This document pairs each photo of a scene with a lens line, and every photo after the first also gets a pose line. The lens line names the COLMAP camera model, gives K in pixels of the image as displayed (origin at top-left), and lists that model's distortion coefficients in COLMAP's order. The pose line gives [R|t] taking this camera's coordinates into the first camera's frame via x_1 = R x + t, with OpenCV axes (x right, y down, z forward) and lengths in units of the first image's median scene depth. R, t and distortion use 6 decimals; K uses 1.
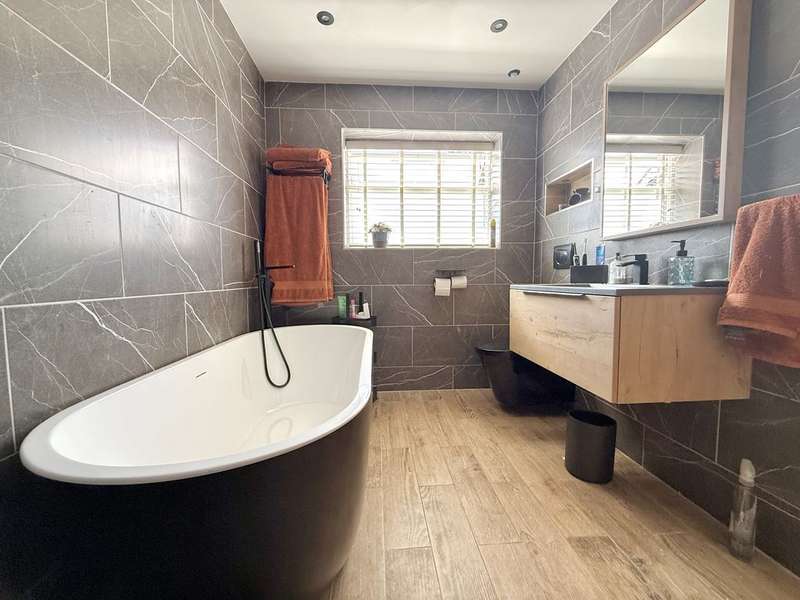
lens RADIAL K [[316.6, 0, 398.5], [0, 316.6, 299.9], [0, 0, 1]] dist [-0.001573, 0.000477]
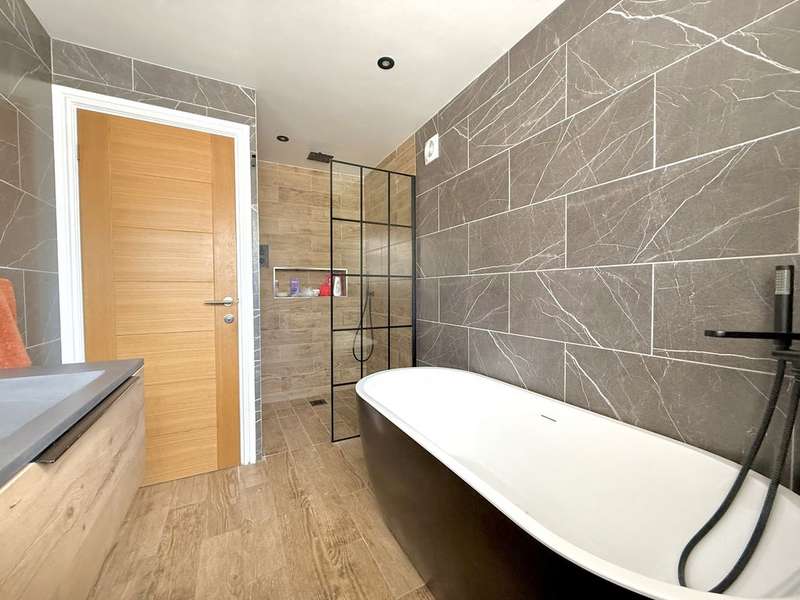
lens RADIAL K [[316.6, 0, 398.5], [0, 316.6, 299.9], [0, 0, 1]] dist [-0.001573, 0.000477]
pose [[-0.918060, 0.018881, -0.395991, 0.266219], [-0.020136, 0.995355, 0.094142, -0.258271], [0.395929, 0.094401, -0.913416, 1.778385]]
